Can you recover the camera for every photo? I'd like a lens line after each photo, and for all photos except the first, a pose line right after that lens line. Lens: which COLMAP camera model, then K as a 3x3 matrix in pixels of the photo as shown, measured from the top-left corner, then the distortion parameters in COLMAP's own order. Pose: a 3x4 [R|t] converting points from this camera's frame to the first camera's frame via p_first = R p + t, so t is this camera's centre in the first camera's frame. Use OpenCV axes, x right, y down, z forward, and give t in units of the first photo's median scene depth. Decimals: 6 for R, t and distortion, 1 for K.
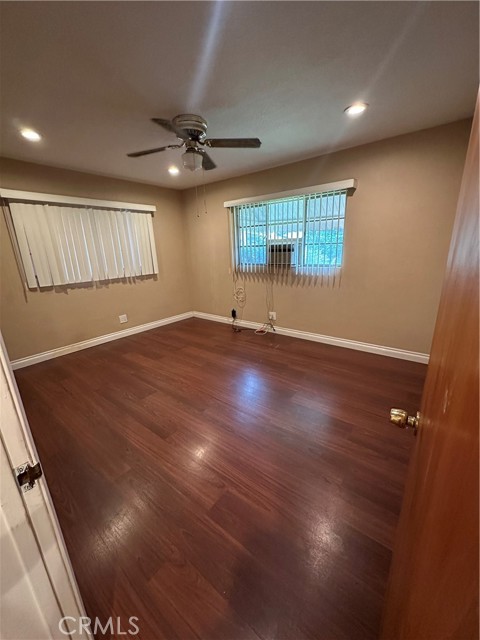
lens RADIAL K [[253.7, 0, 239.3], [0, 253.7, 320.0], [0, 0, 1]] dist [-0.005504, 0.001480]
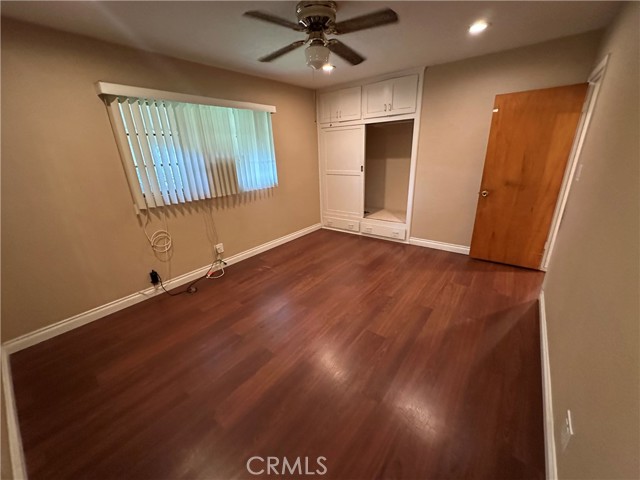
lens RADIAL K [[253.7, 0, 319.7], [0, 253.7, 241.4], [0, 0, 1]] dist [-0.005504, 0.001480]
pose [[-0.002508, -0.305384, 0.952226, -0.726873], [0.308896, 0.905424, 0.291188, -0.198949], [-0.951093, 0.294869, 0.092061, 0.684868]]
